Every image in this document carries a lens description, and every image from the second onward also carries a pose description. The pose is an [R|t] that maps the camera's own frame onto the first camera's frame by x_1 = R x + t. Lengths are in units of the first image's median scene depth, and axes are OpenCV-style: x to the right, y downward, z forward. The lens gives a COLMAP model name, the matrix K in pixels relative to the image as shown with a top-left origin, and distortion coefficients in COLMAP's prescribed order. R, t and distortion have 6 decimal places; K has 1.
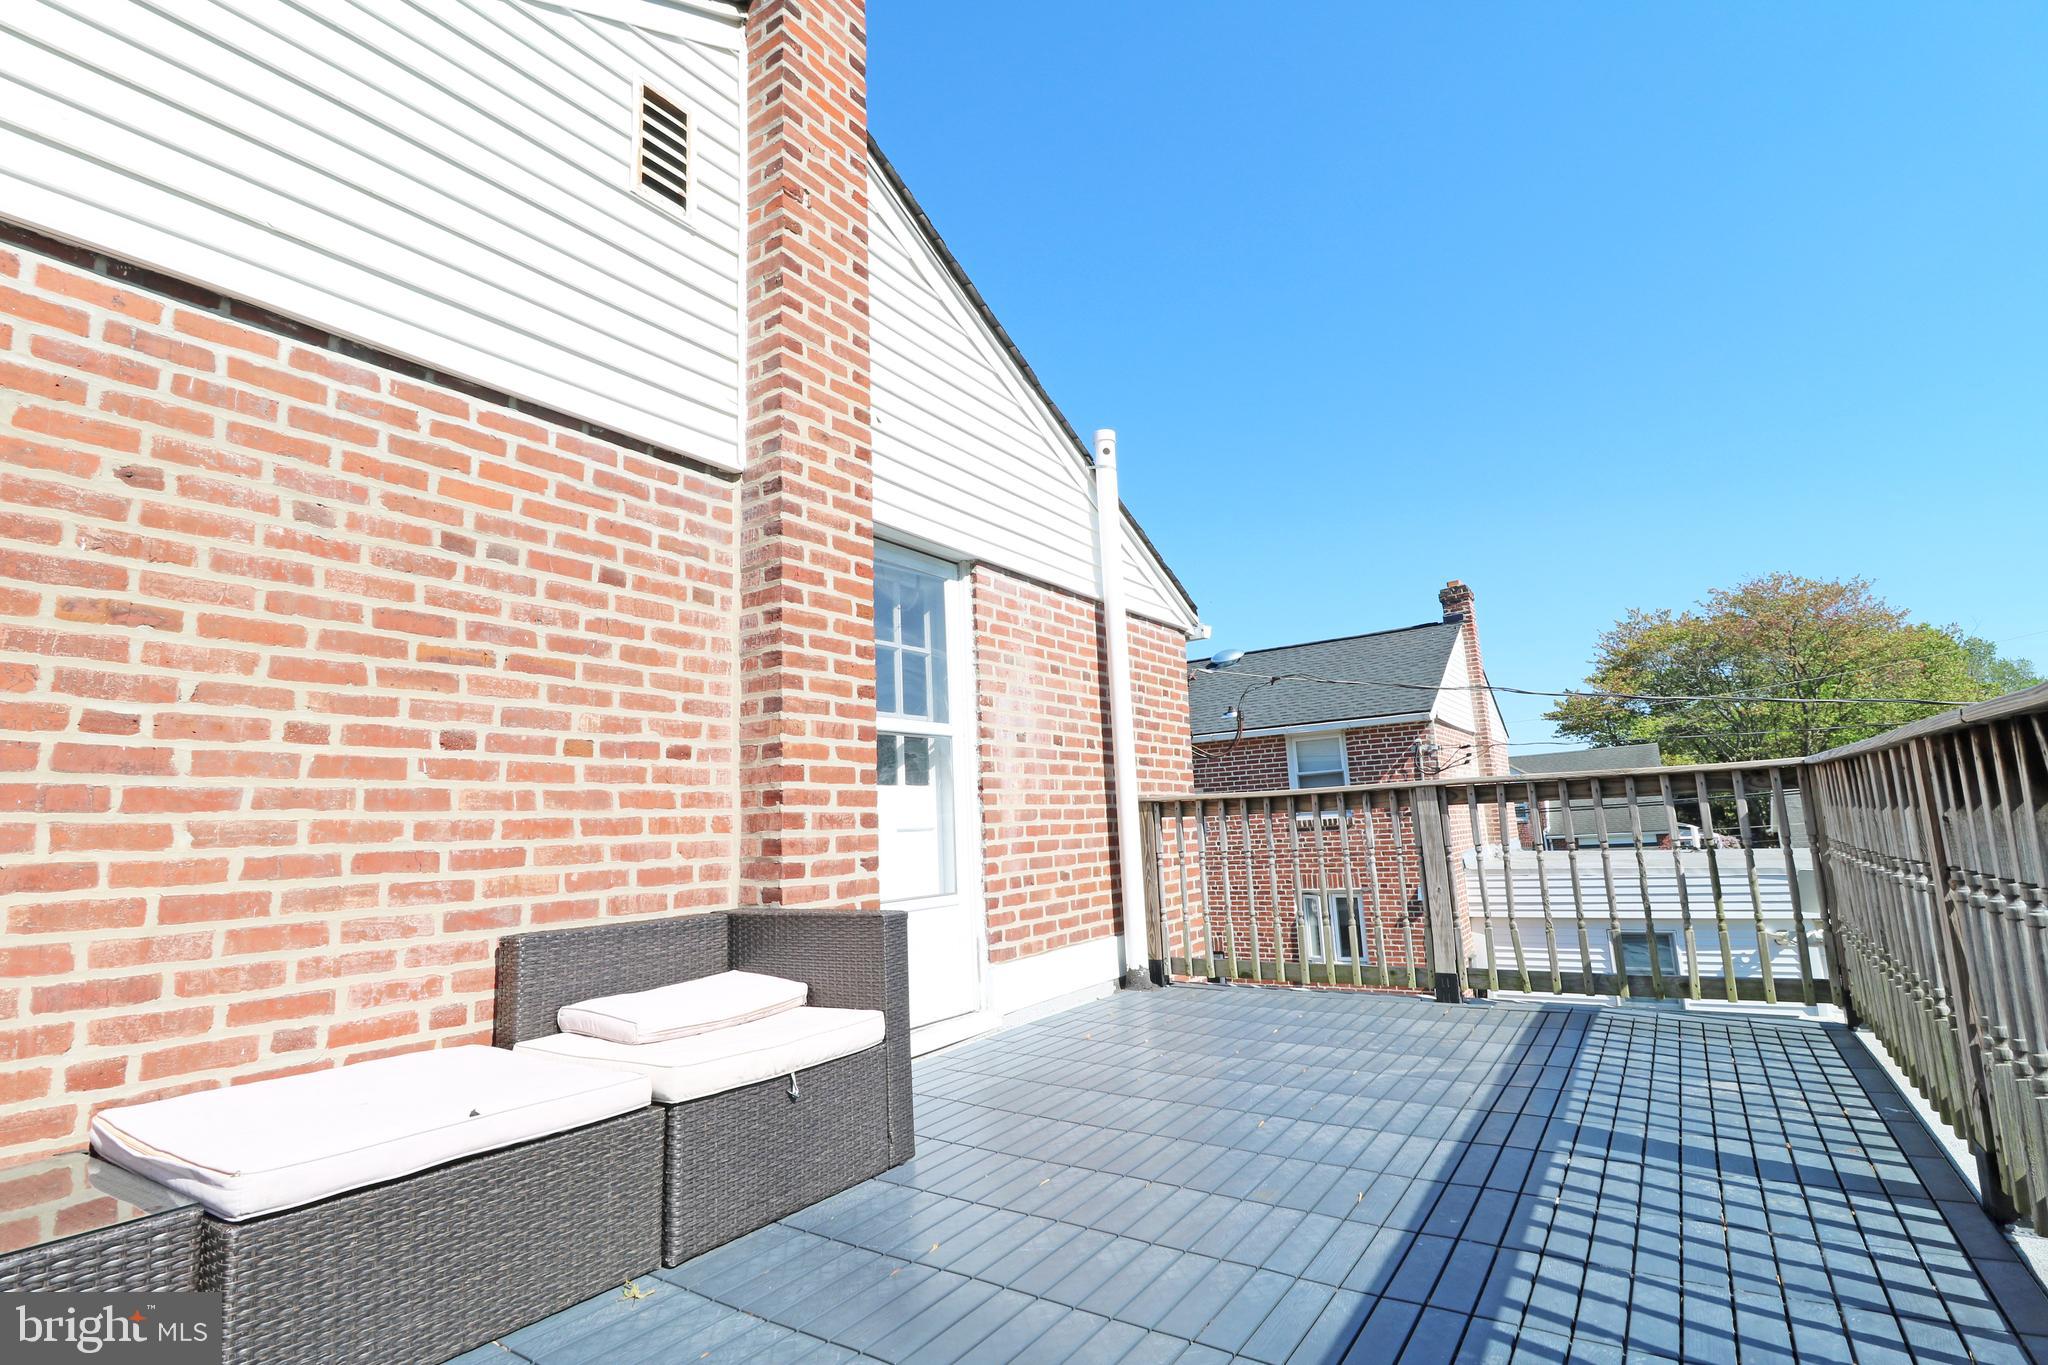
lens RADIAL K [[945.7, 0, 1040.2], [0, 945.7, 670.5], [0, 0, 1]] dist [-0.001962, -0.011432]
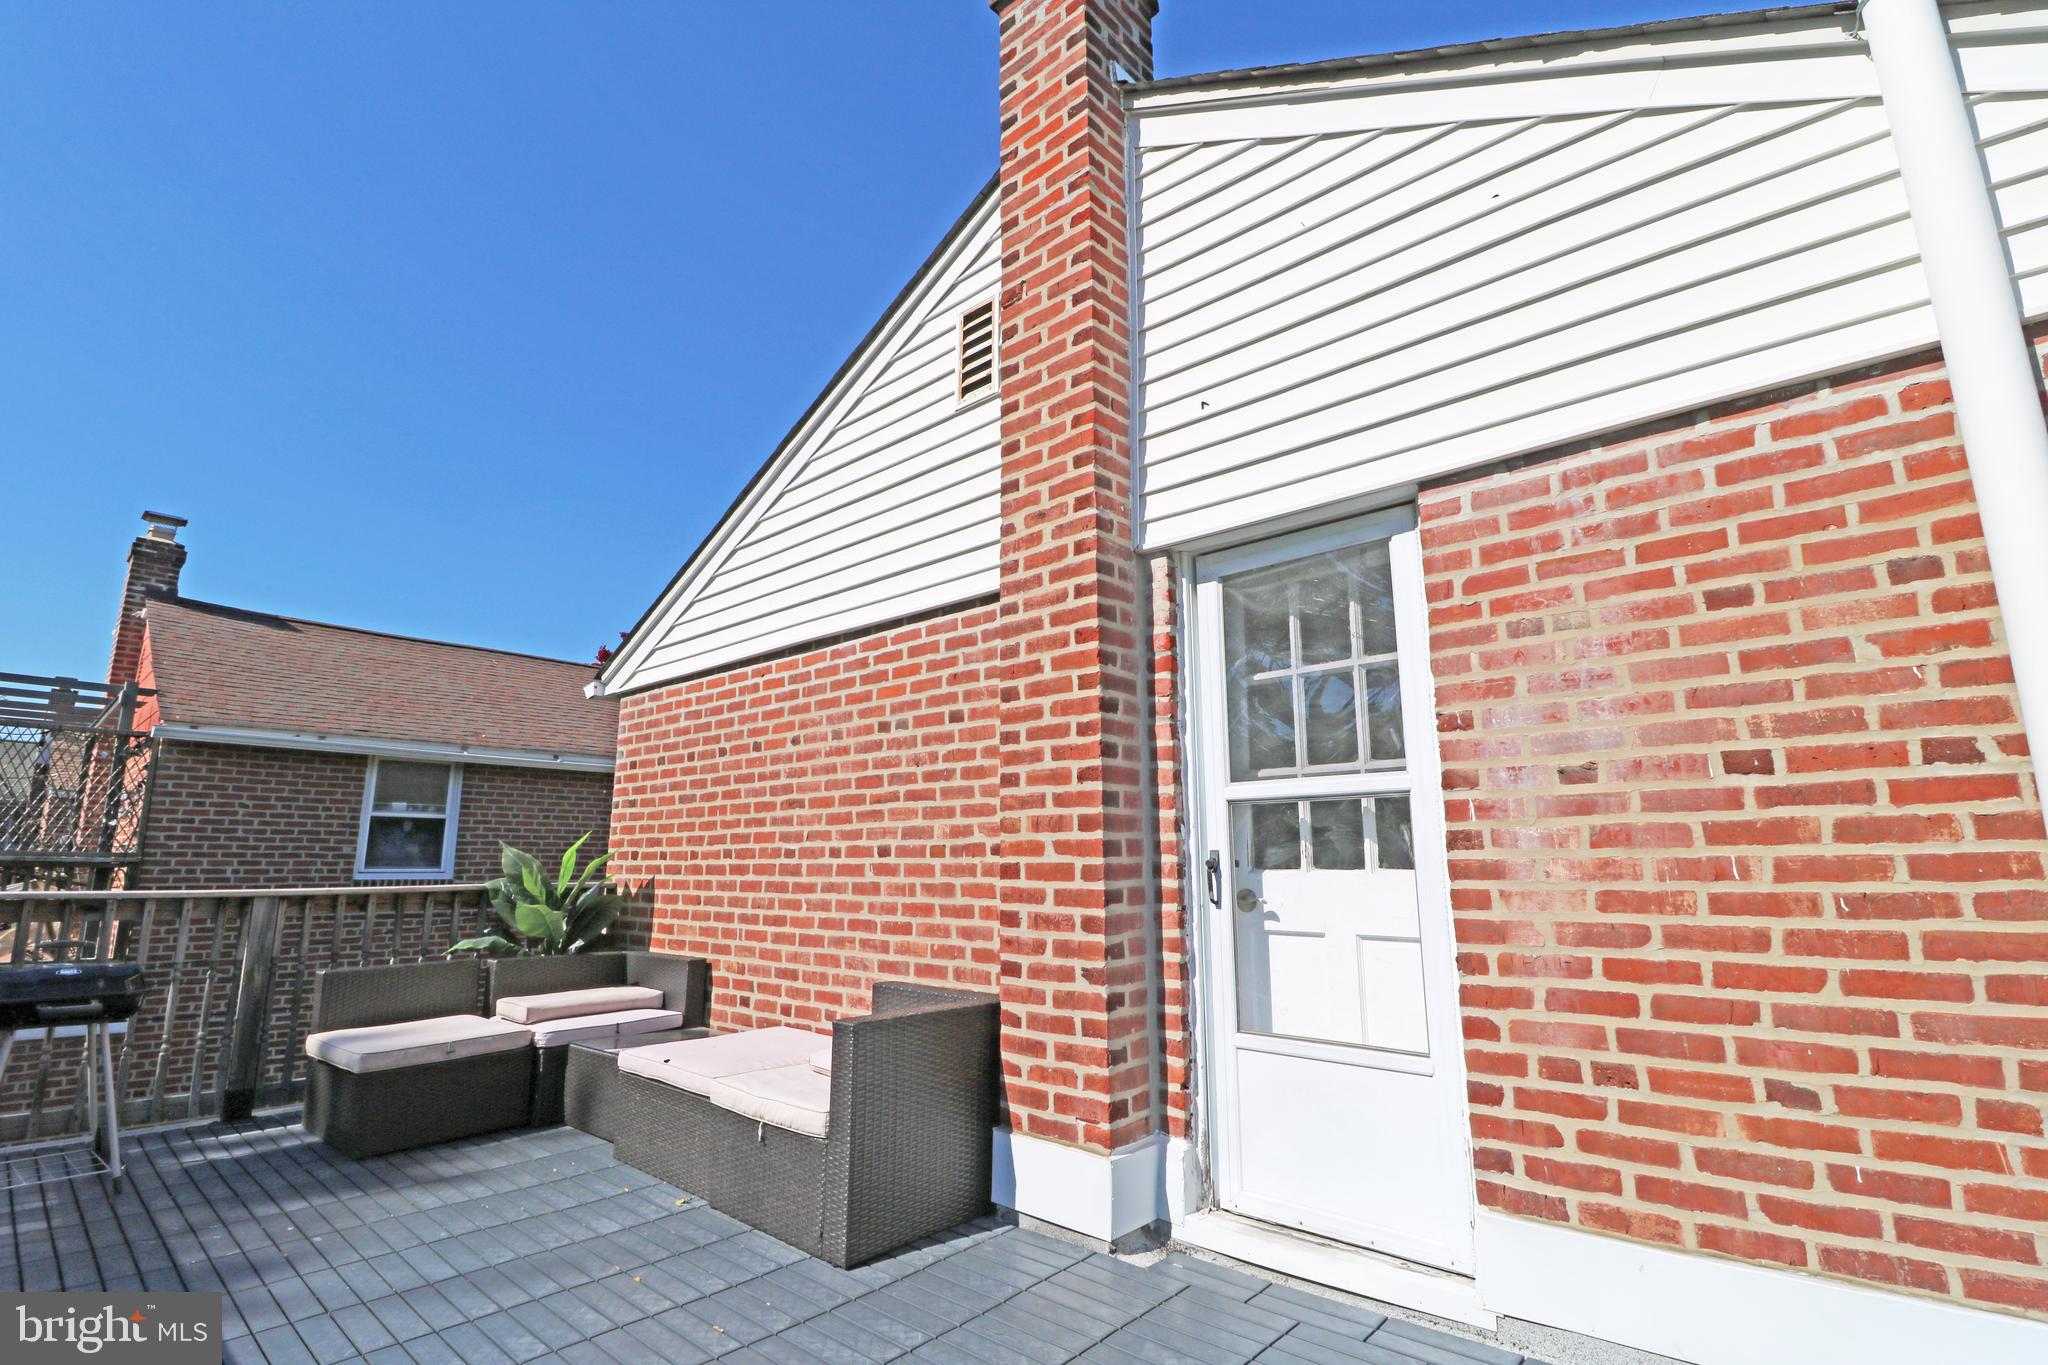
lens RADIAL K [[945.7, 0, 1030.7], [0, 945.7, 677.3], [0, 0, 1]] dist [-0.001962, -0.011432]
pose [[-0.142854, -0.147326, -0.978717, 0.865282], [0.174494, 0.969621, -0.171426, 0.095589], [0.974240, -0.195270, -0.112807, 1.332321]]
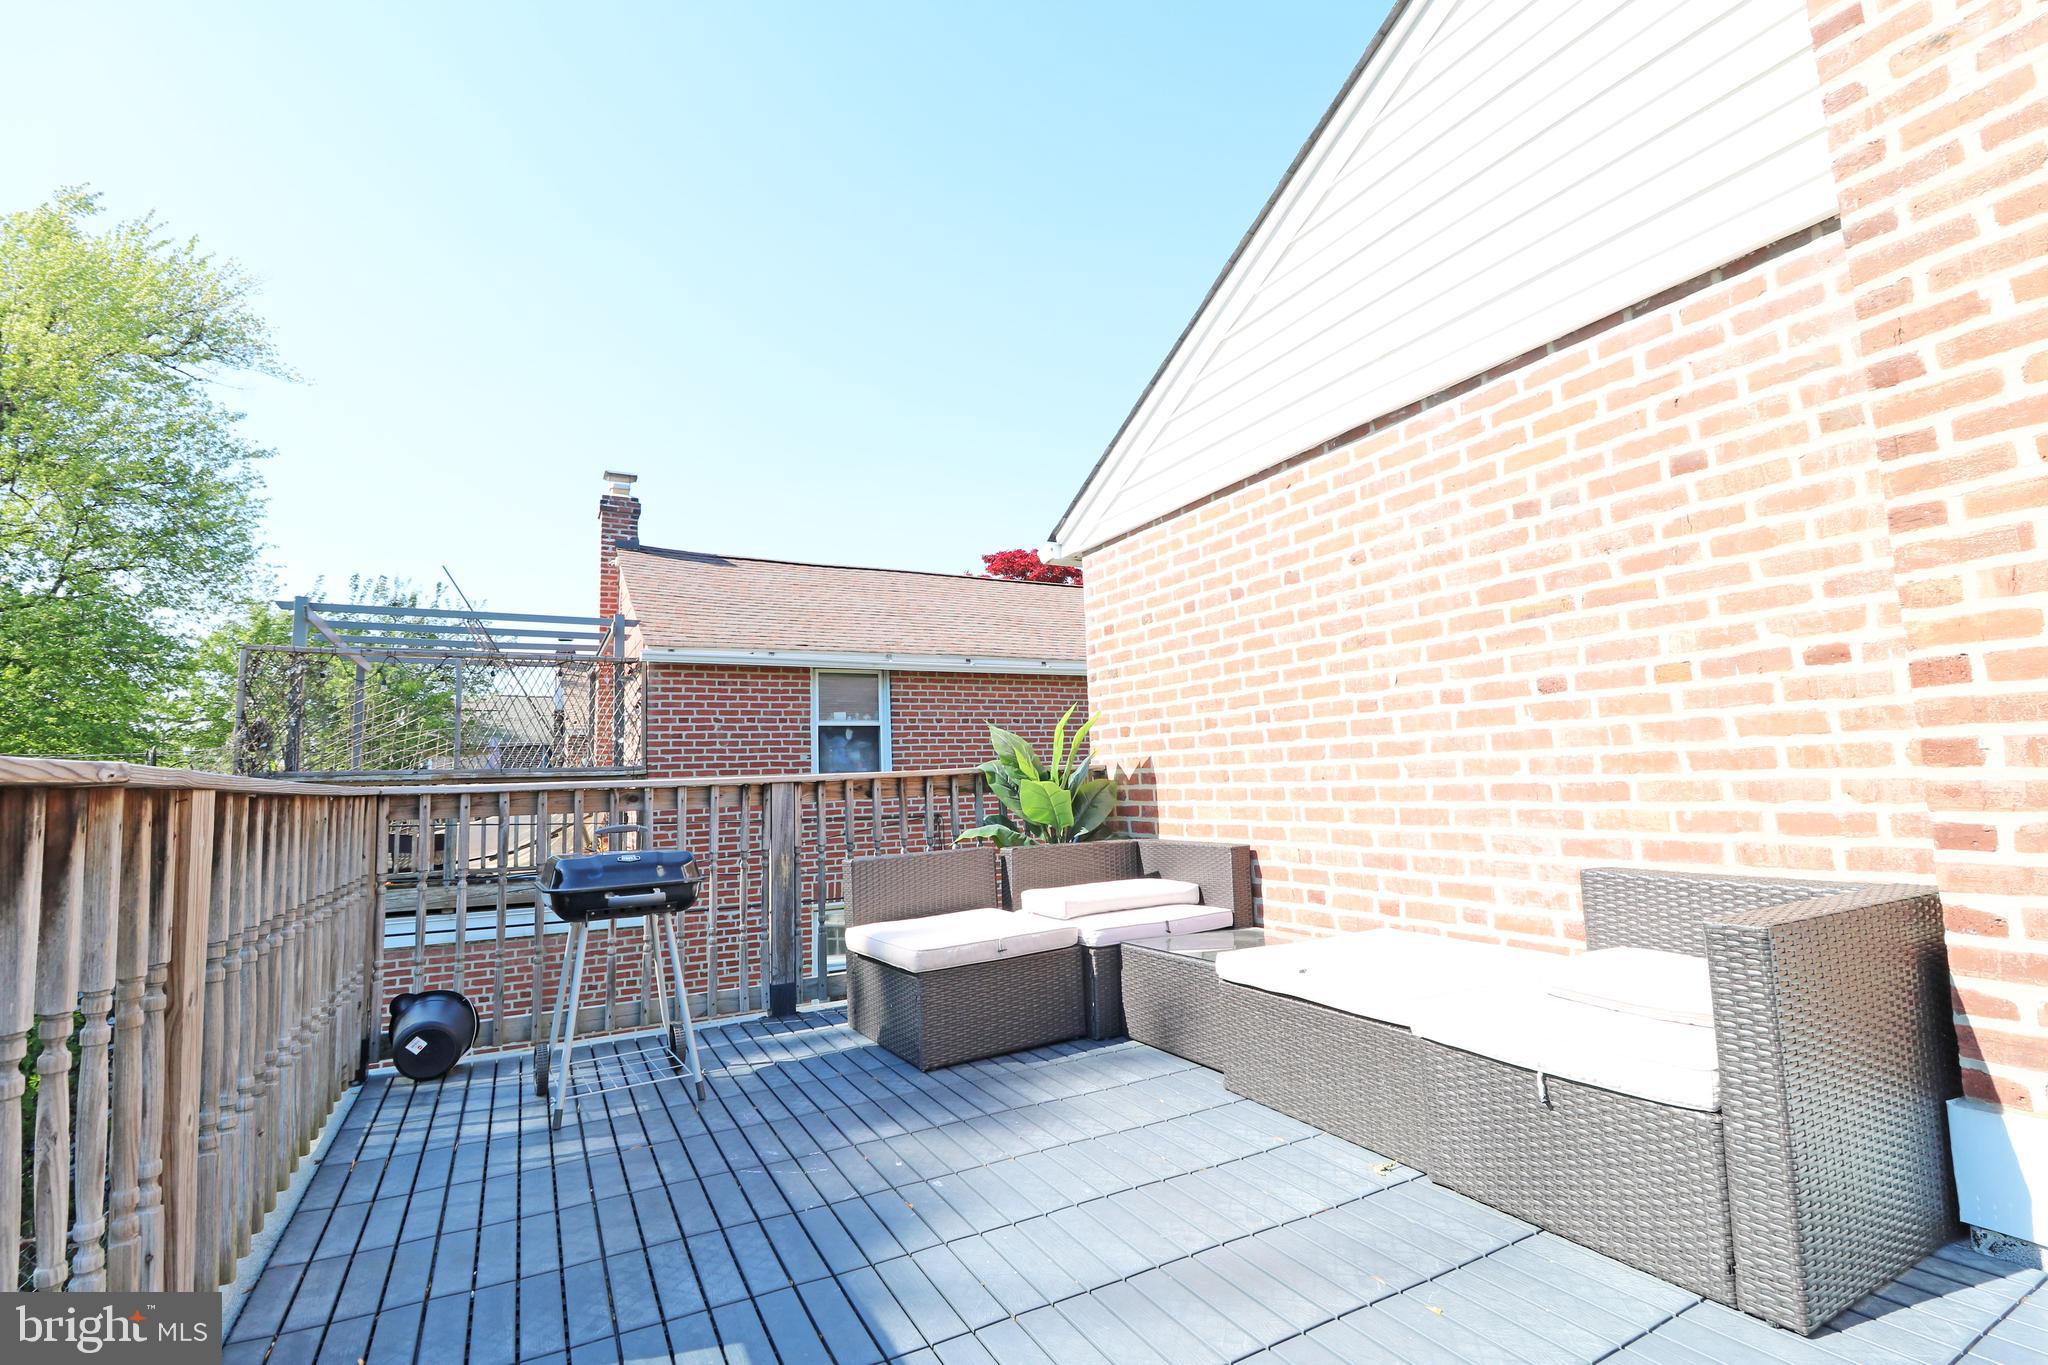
lens RADIAL K [[945.7, 0, 1031.6], [0, 945.7, 672.0], [0, 0, 1]] dist [-0.001962, -0.011432]
pose [[-0.473480, -0.039531, -0.879917, 0.579292], [0.201758, 0.967564, -0.152034, 0.094514], [0.857386, -0.249515, -0.450147, 0.880710]]
